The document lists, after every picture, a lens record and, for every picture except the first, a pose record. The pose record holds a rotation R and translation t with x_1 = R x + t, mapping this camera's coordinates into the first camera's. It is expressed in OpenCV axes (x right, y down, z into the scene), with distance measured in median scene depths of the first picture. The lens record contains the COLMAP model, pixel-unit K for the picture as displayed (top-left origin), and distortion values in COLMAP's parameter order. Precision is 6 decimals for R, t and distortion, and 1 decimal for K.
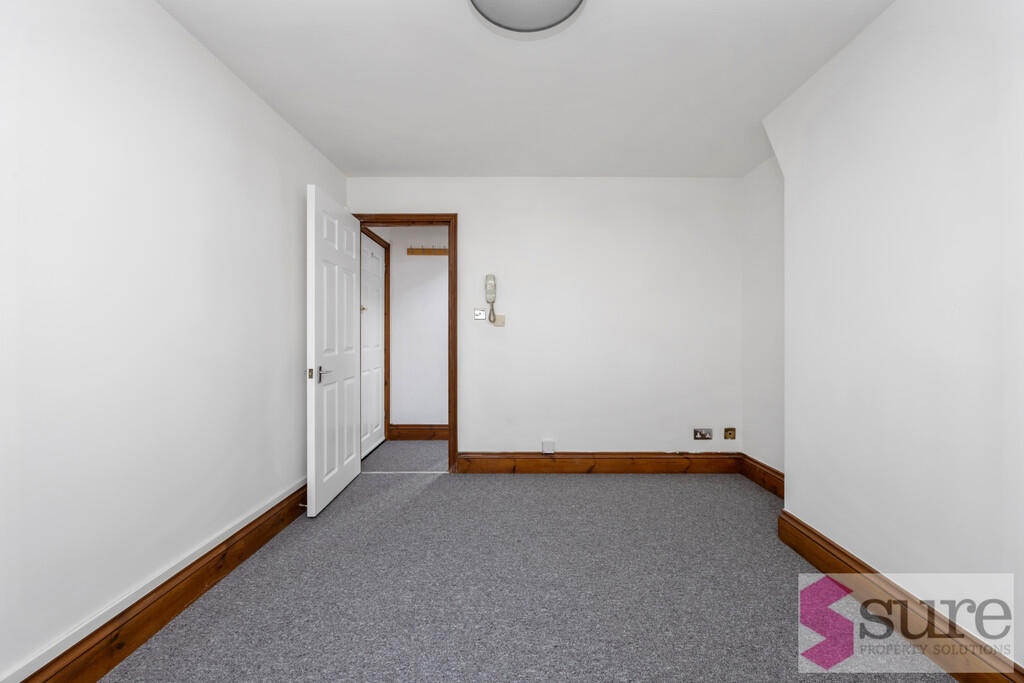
lens RADIAL K [[388.0, 0, 512.3], [0, 388.0, 337.9], [0, 0, 1]] dist [-0.006679, 0.000842]
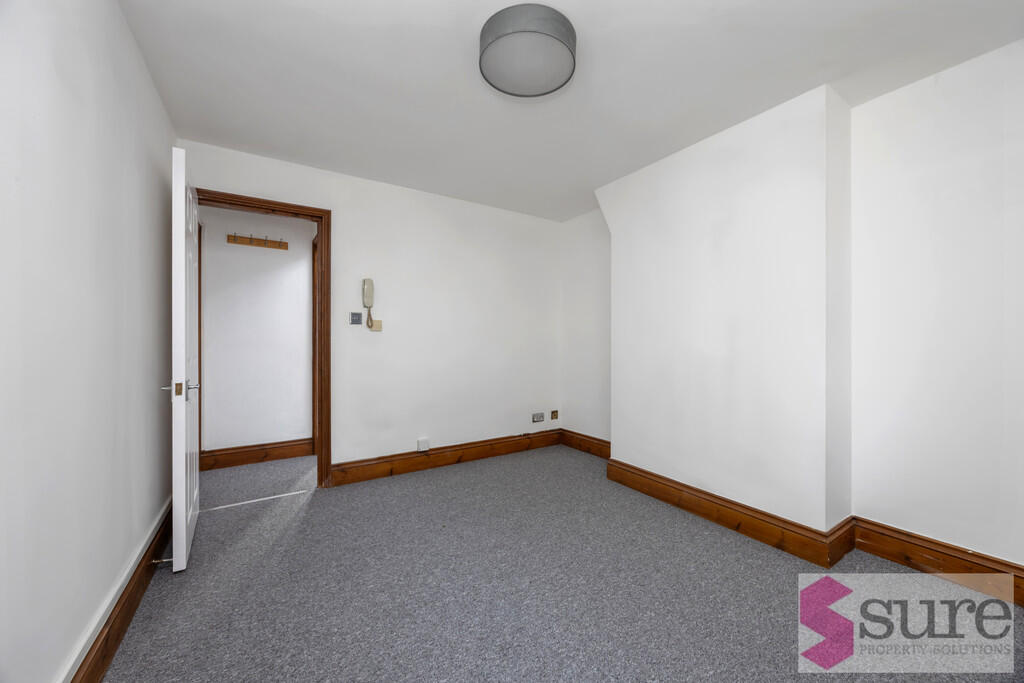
lens RADIAL K [[388.0, 0, 509.5], [0, 388.0, 341.7], [0, 0, 1]] dist [-0.006679, 0.000842]
pose [[0.835287, -0.001510, 0.549812, -0.299660], [0.001613, 0.999999, 0.000296, -0.002940], [-0.549812, 0.000640, 0.835288, -0.020073]]
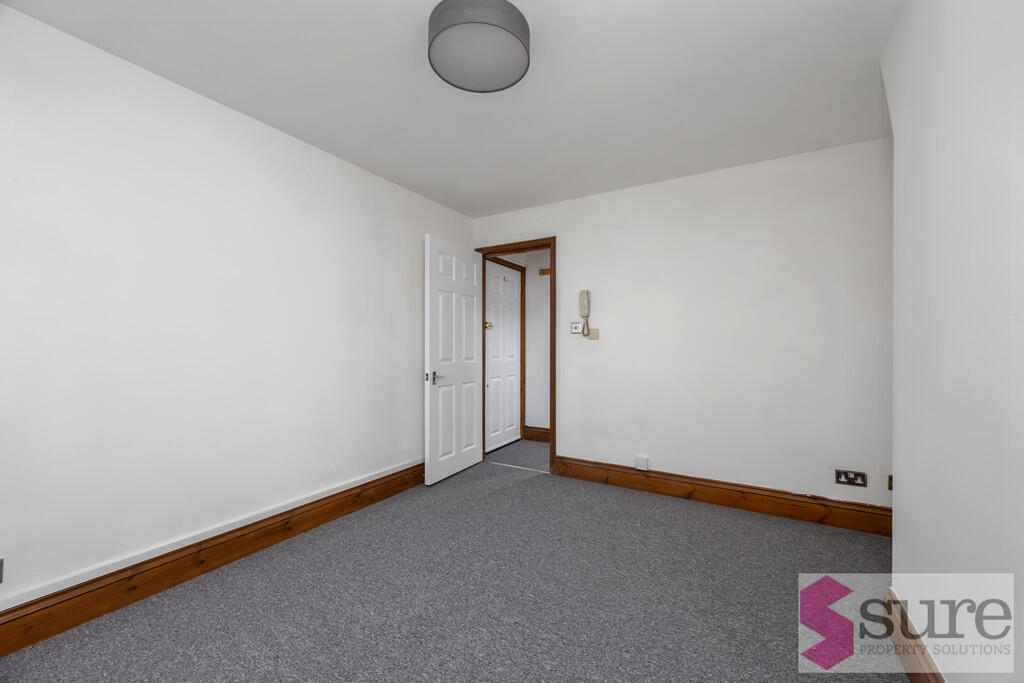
lens RADIAL K [[388.0, 0, 514.8], [0, 388.0, 347.5], [0, 0, 1]] dist [-0.006679, 0.000842]
pose [[0.862723, 0.002237, -0.505672, 0.312716], [-0.003841, 0.999990, -0.002129, -0.005380], [0.505663, 0.003779, 0.862723, 0.004048]]
